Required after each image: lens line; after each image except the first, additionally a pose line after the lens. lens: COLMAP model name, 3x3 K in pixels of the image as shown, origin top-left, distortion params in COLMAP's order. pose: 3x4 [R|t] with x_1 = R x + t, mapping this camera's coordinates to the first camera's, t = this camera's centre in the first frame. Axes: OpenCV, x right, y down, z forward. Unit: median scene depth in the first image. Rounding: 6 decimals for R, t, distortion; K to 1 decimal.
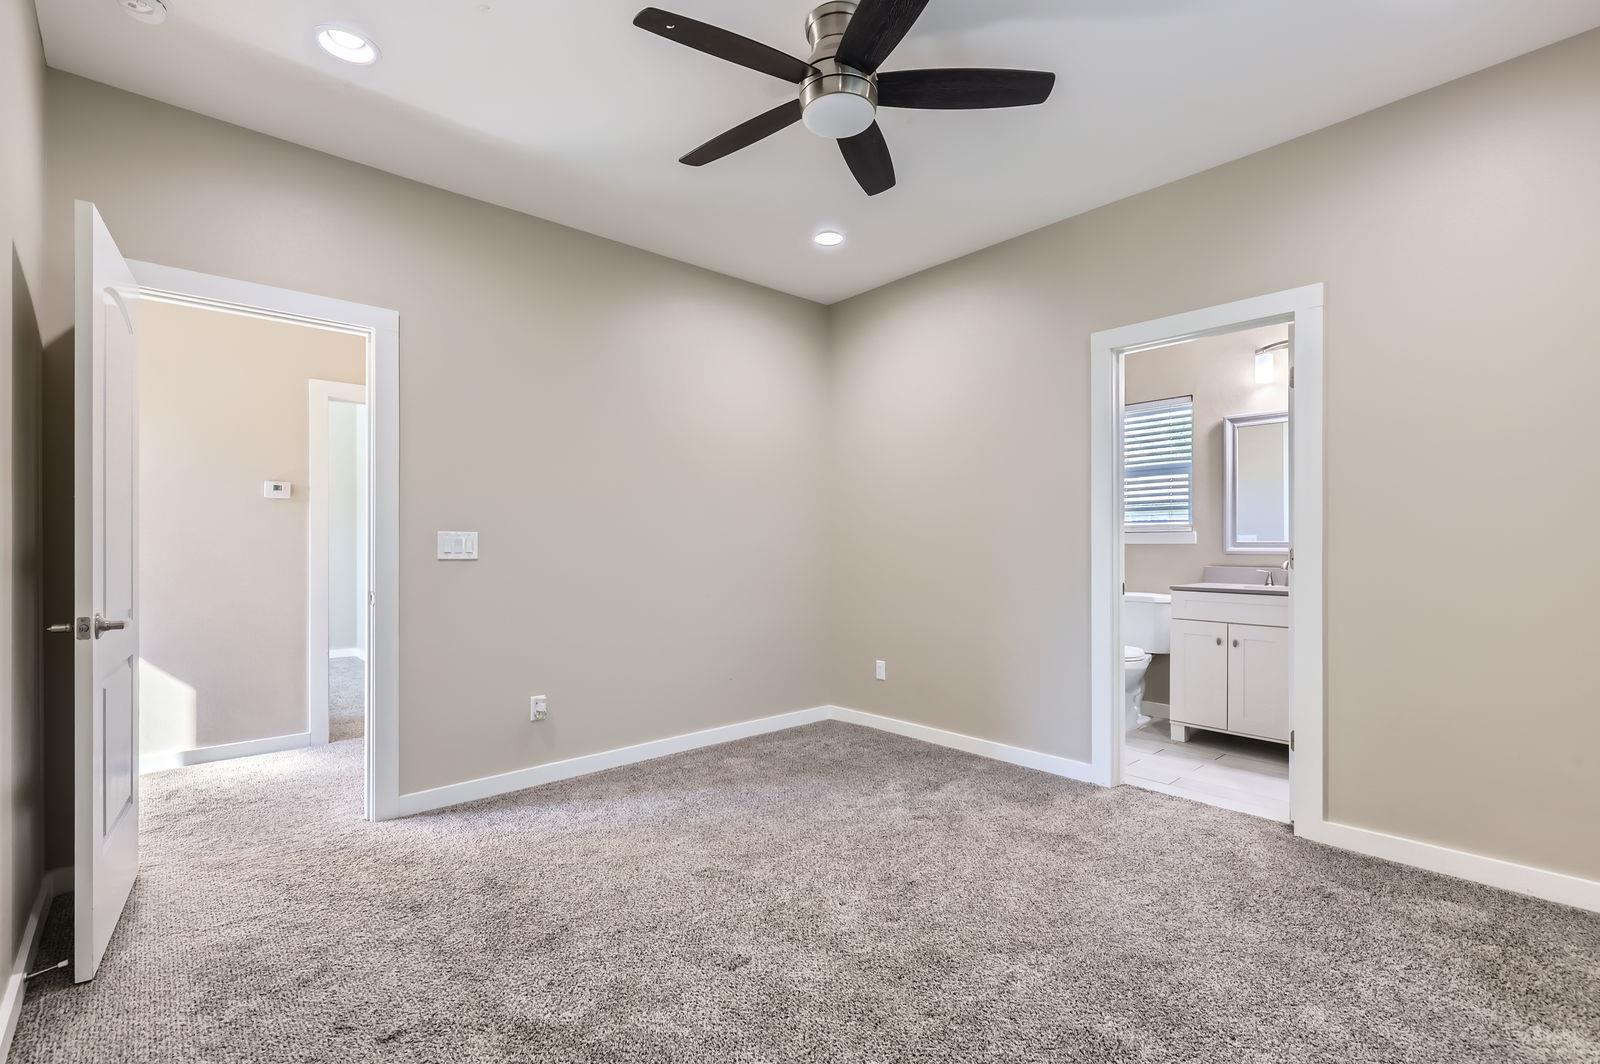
lens RADIAL K [[724.4, 0, 804.0], [0, 724.4, 536.5], [0, 0, 1]] dist [0.010994, -0.001729]
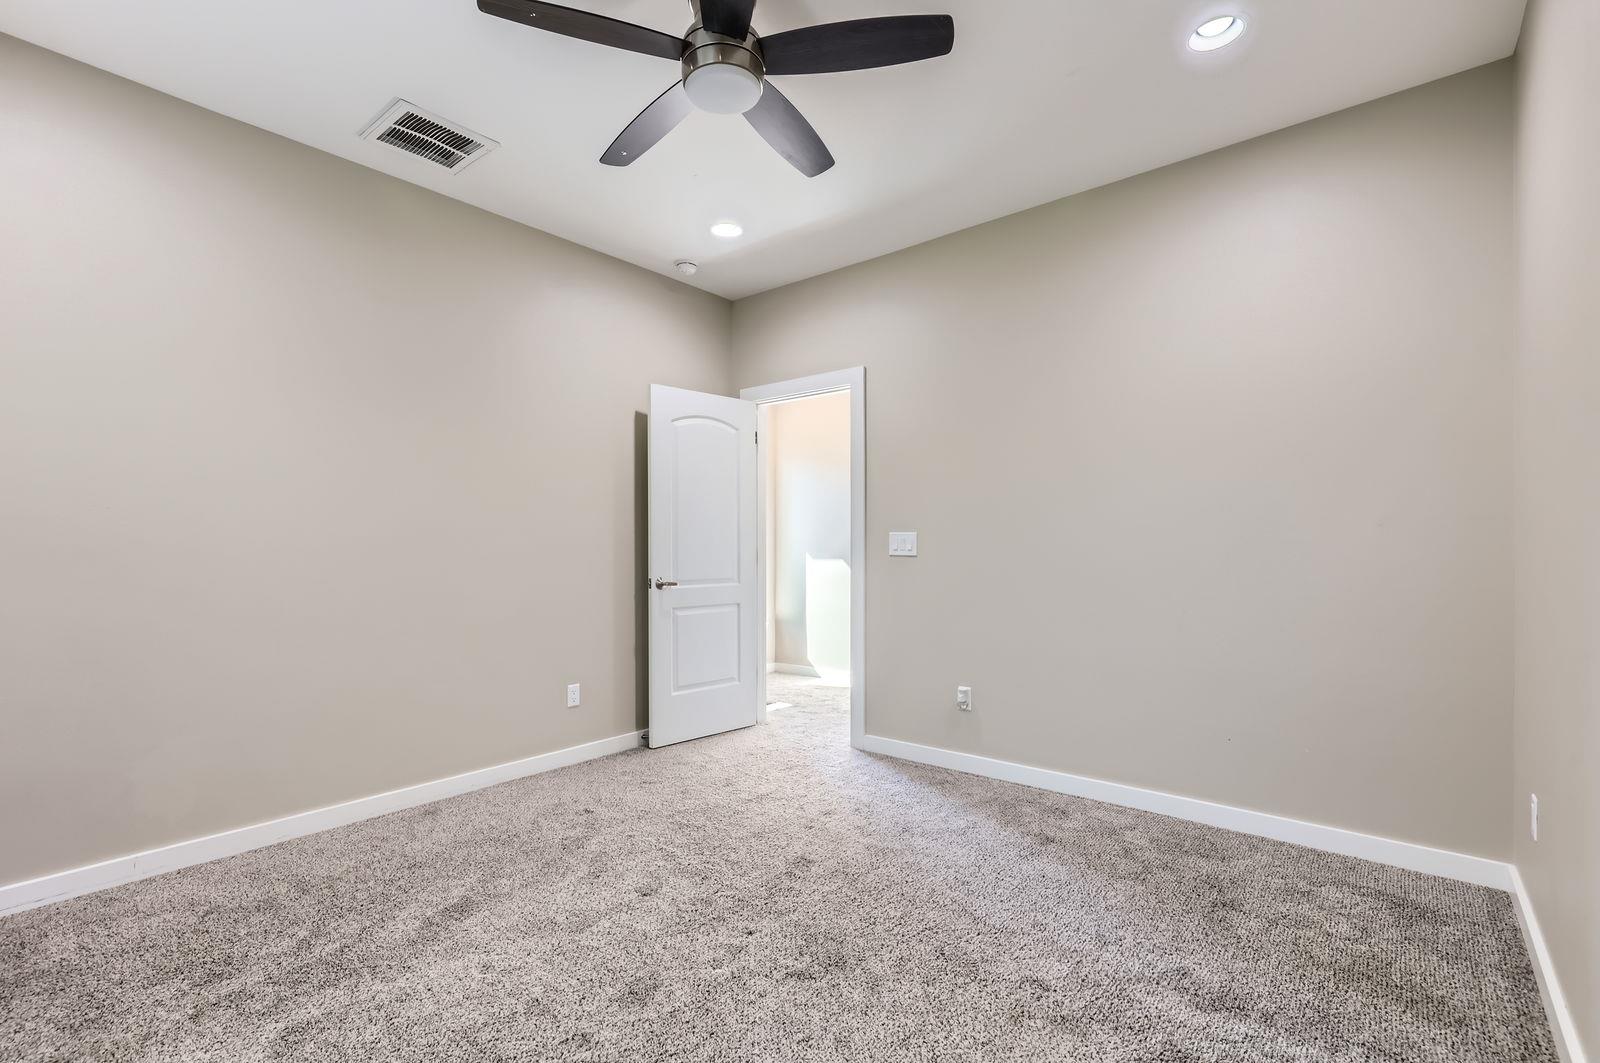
lens RADIAL K [[724.4, 0, 796.1], [0, 724.4, 541.4], [0, 0, 1]] dist [0.010994, -0.001729]
pose [[0.140964, -0.002015, -0.990013, 0.690272], [0.014893, 0.999889, 0.000085, 0.005858], [0.989903, -0.014756, 0.140979, 0.661340]]
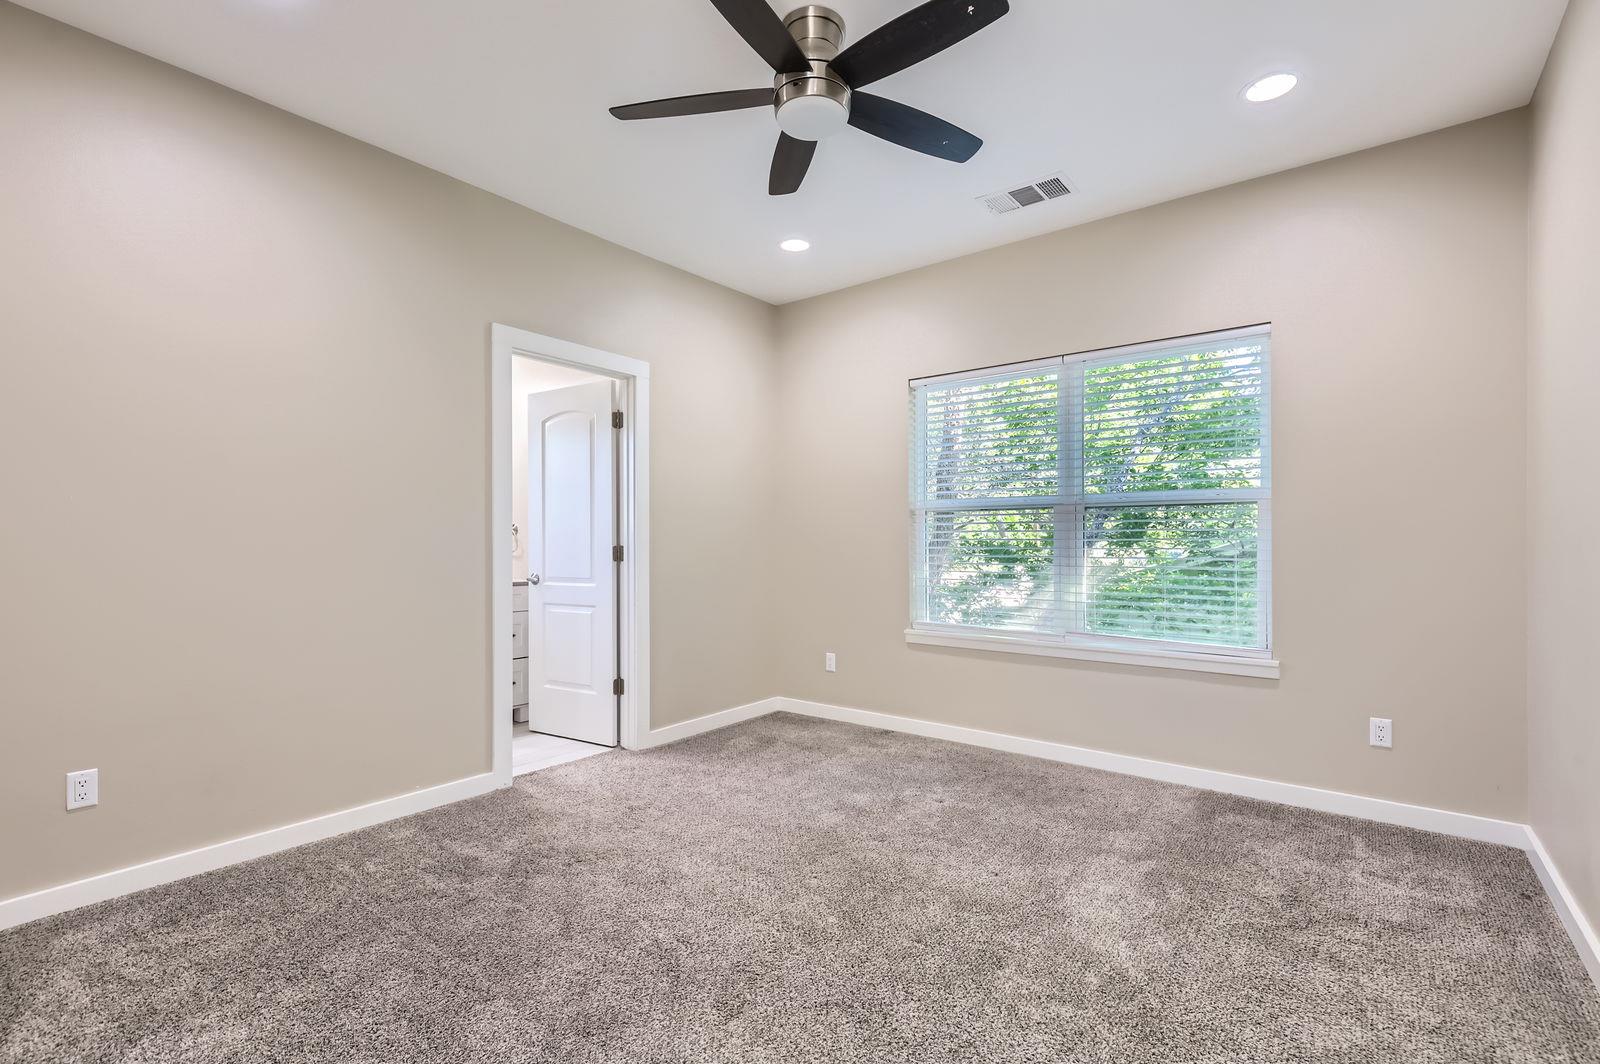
lens RADIAL K [[724.4, 0, 793.8], [0, 724.4, 538.7], [0, 0, 1]] dist [0.010994, -0.001729]
pose [[-0.151177, 0.005486, 0.988492, -0.651932], [-0.008908, 0.999936, -0.006912, 0.010458], [-0.988467, -0.009851, -0.151118, 0.802007]]
